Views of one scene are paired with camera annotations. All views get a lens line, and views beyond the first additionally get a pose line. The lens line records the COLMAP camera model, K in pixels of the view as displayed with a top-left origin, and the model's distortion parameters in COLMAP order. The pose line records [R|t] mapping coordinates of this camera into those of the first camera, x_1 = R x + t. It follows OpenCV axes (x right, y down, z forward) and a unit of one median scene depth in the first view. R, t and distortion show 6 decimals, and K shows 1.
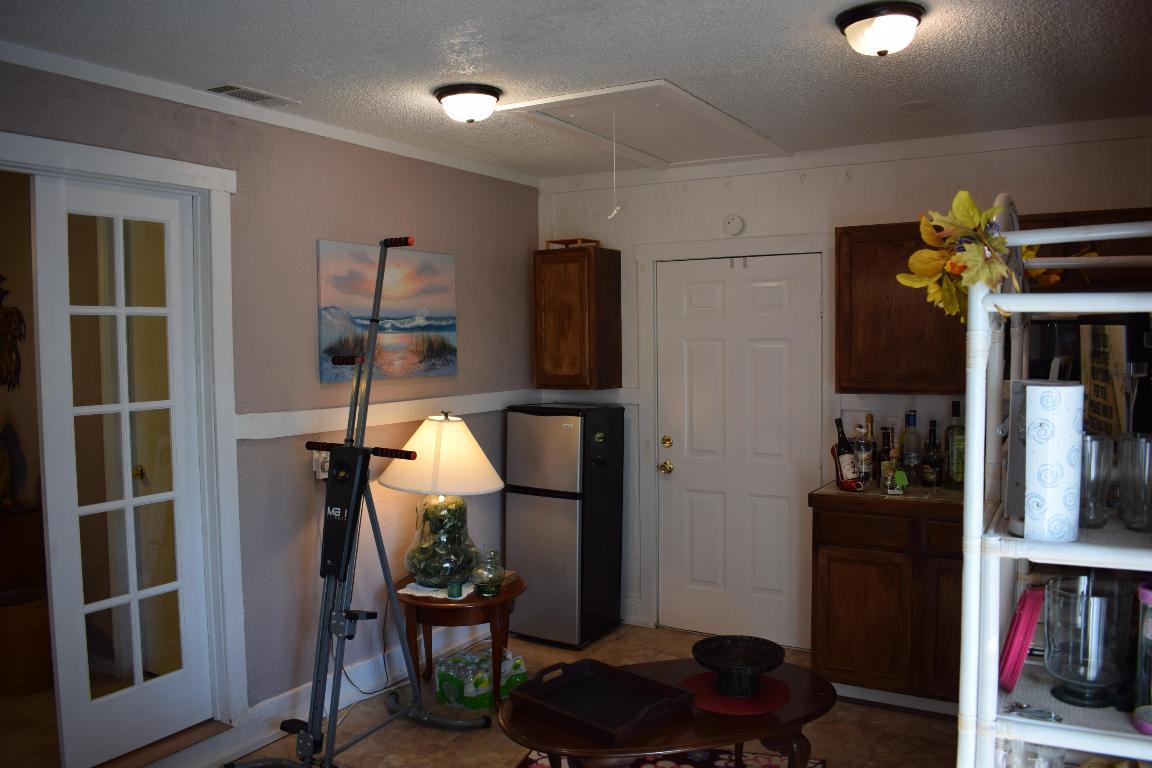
lens RADIAL K [[901.3, 0, 585.2], [0, 901.3, 381.4], [0, 0, 1]] dist [-0.093799, 0.015724]
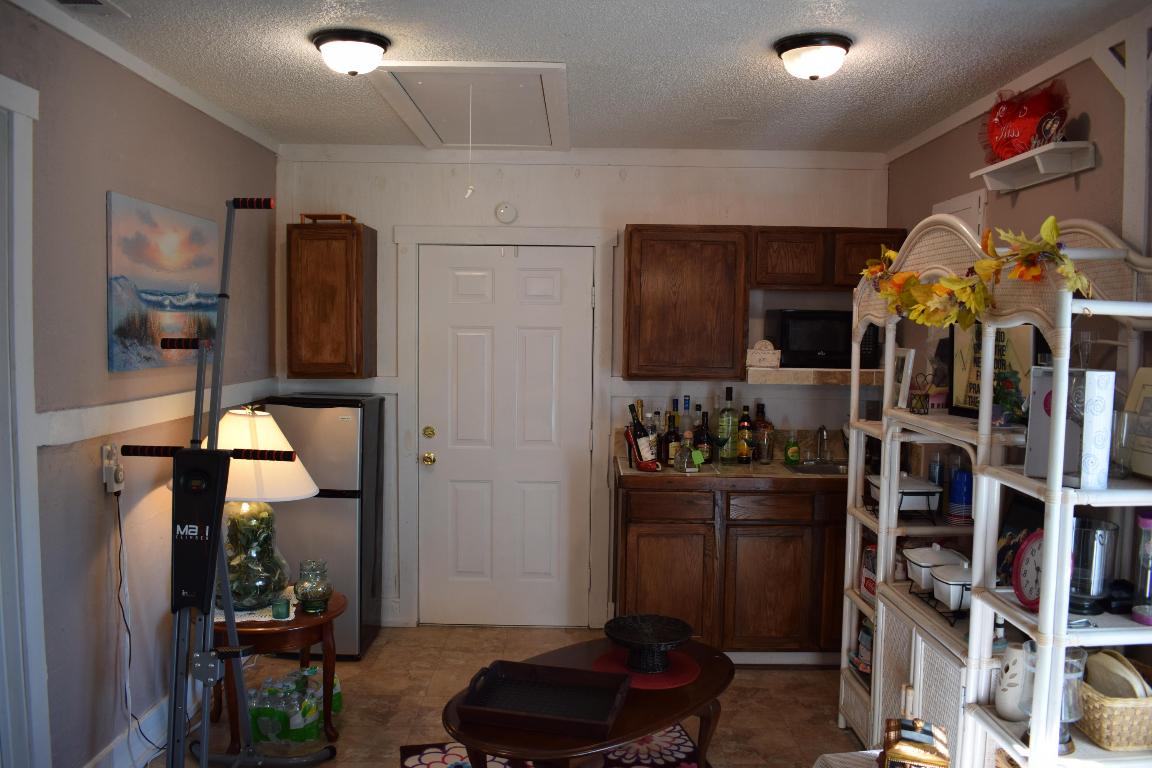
lens RADIAL K [[901.3, 0, 581.5], [0, 901.3, 383.6], [0, 0, 1]] dist [-0.093799, 0.015724]
pose [[0.858712, -0.008501, 0.512389, -0.322295], [0.001291, 0.999895, 0.014425, 0.001454], [-0.512458, -0.011725, 0.858633, 0.110727]]
